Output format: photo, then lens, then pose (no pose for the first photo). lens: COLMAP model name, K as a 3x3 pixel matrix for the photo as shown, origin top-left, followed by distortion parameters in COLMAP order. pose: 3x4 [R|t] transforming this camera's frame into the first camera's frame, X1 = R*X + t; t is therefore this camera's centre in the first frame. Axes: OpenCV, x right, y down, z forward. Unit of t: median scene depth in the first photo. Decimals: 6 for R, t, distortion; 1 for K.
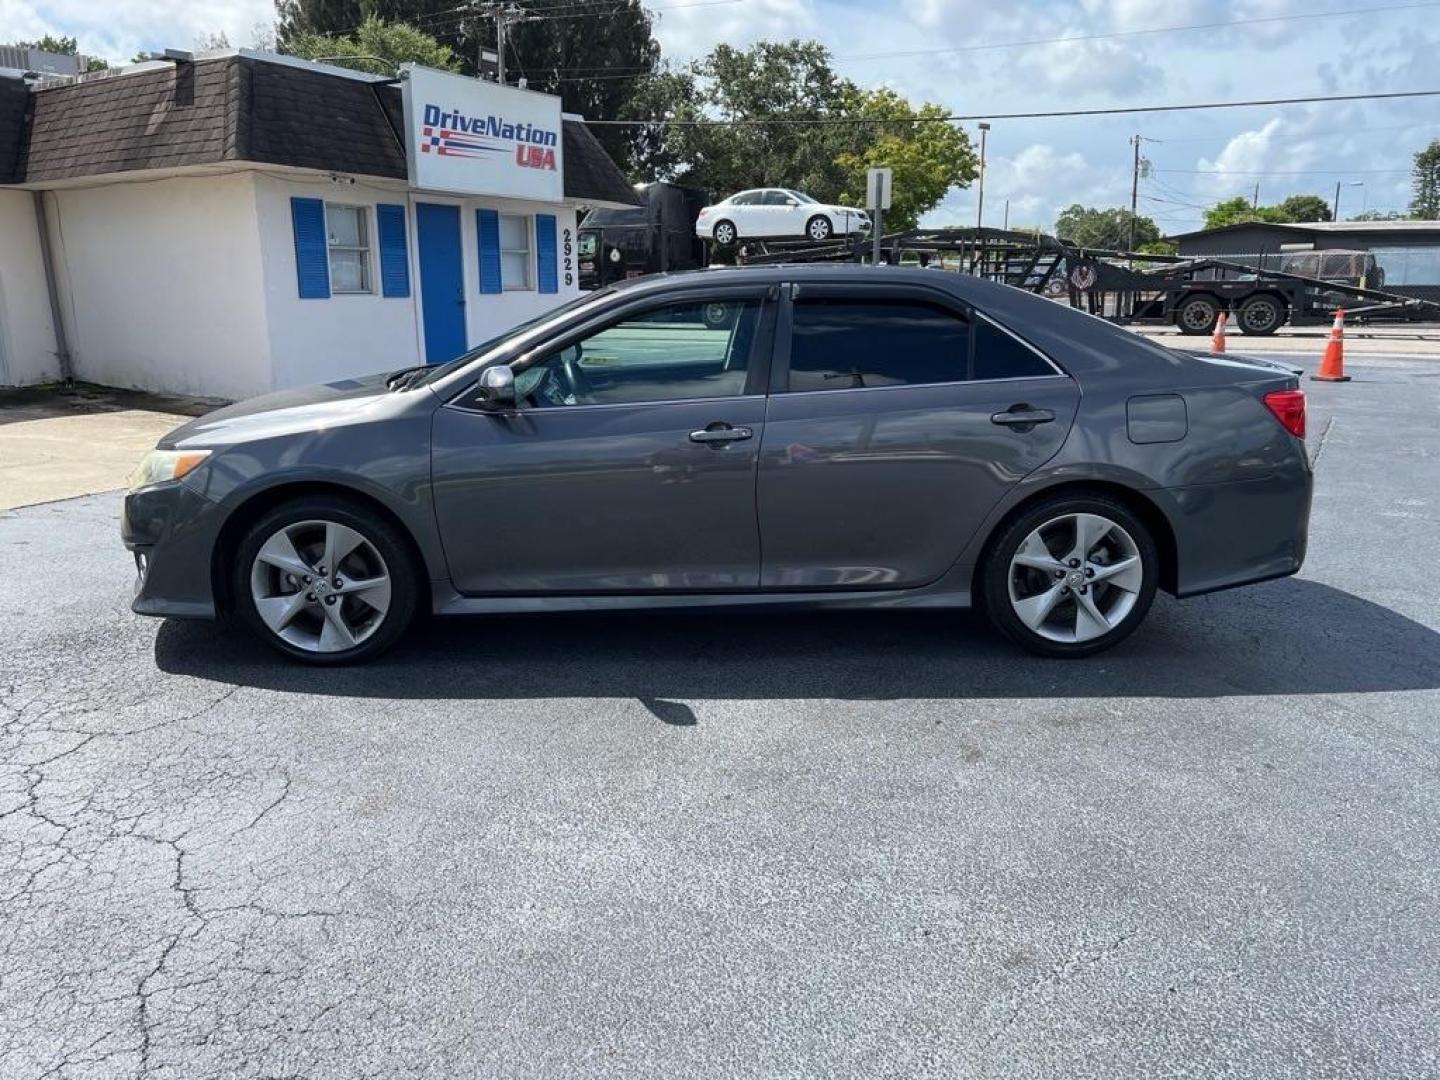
lens RADIAL K [[1119.4, 0, 685.8], [0, 1119.4, 536.6], [0, 0, 1]] dist [0.061442, -0.062208]
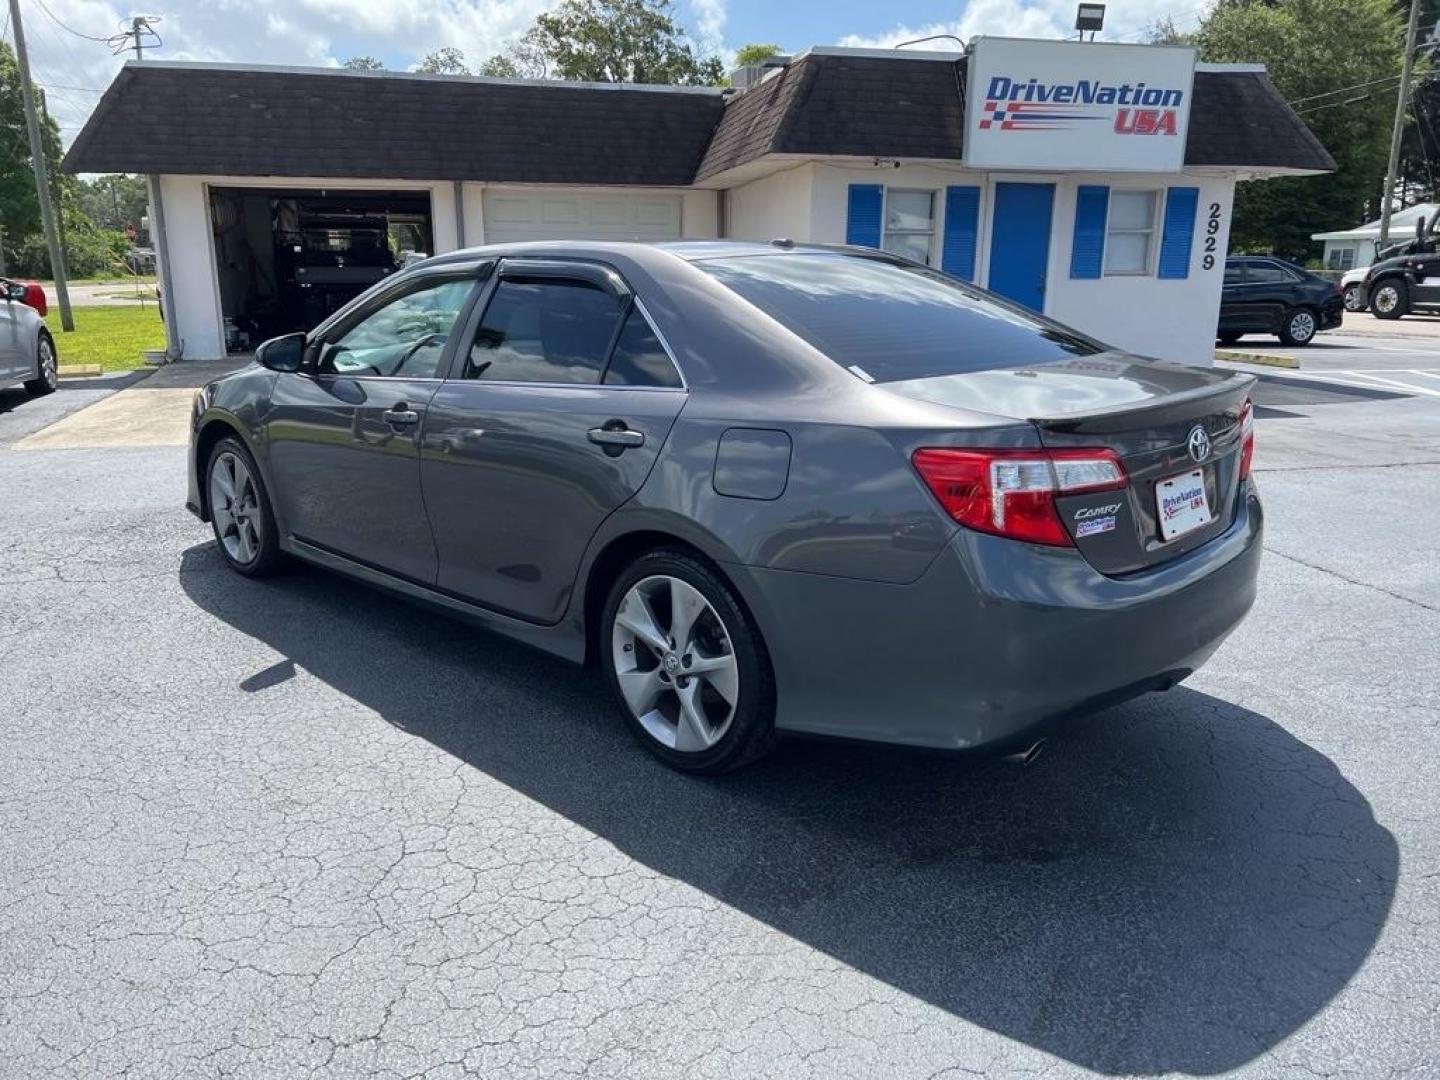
lens RADIAL K [[1107.7, 0, 711.4], [0, 1107.7, 540.9], [0, 0, 1]] dist [0.063280, -0.073589]
pose [[0.686985, 0.180976, -0.703775, 0.318835], [-0.168715, 0.981750, 0.087767, -0.040918], [0.706814, 0.058443, 0.704981, 0.182779]]
